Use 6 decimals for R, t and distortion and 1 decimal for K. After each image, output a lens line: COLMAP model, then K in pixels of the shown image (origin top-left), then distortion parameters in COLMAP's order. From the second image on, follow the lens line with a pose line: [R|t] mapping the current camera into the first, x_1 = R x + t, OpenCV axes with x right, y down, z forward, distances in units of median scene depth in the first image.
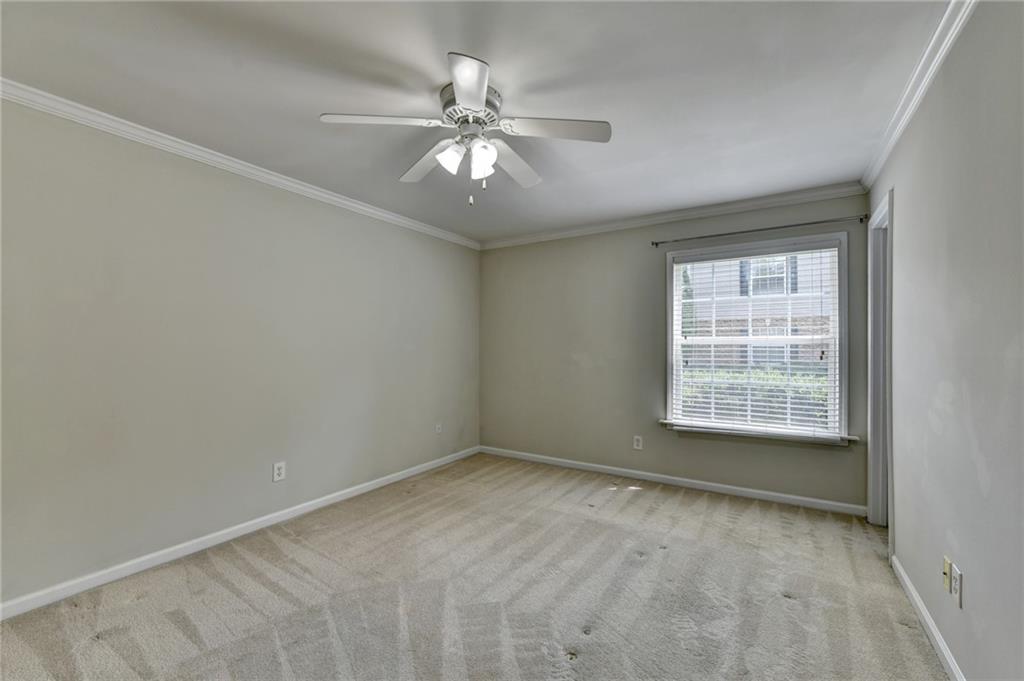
lens RADIAL K [[425.4, 0, 512.0], [0, 425.4, 340.5], [0, 0, 1]] dist [-0.000367, -0.000470]
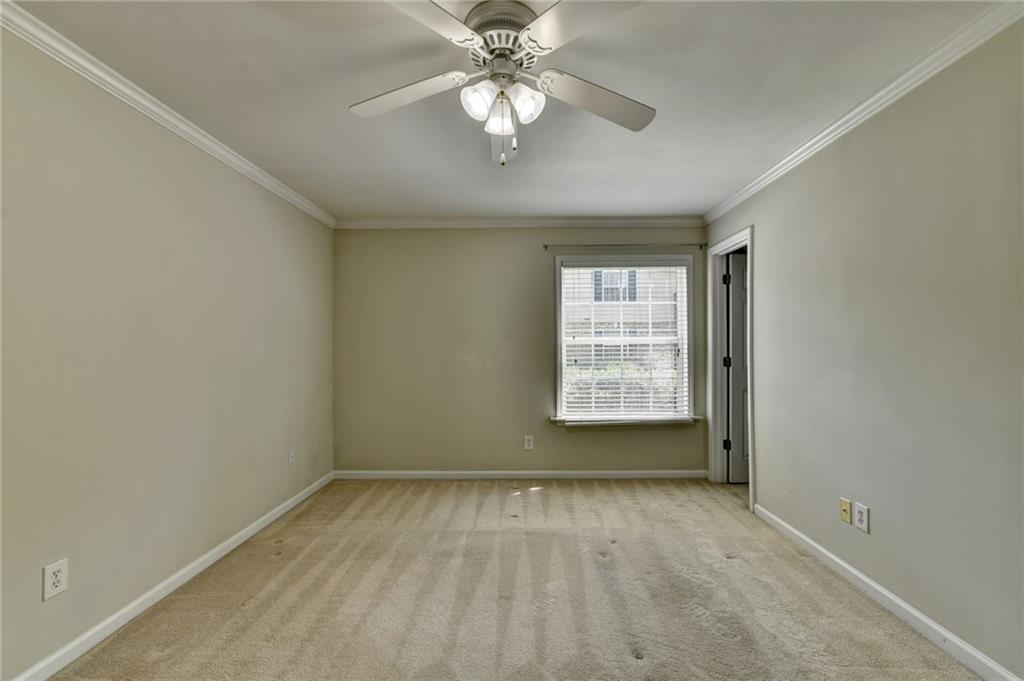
lens RADIAL K [[420.3, 0, 512.0], [0, 420.3, 340.5], [0, 0, 1]] dist [-0.002172, -0.001251]
pose [[0.847133, 0.002166, 0.531377, -0.302755], [-0.001519, 0.999997, -0.001655, 0.001859], [-0.531379, 0.000595, 0.847134, 0.210522]]
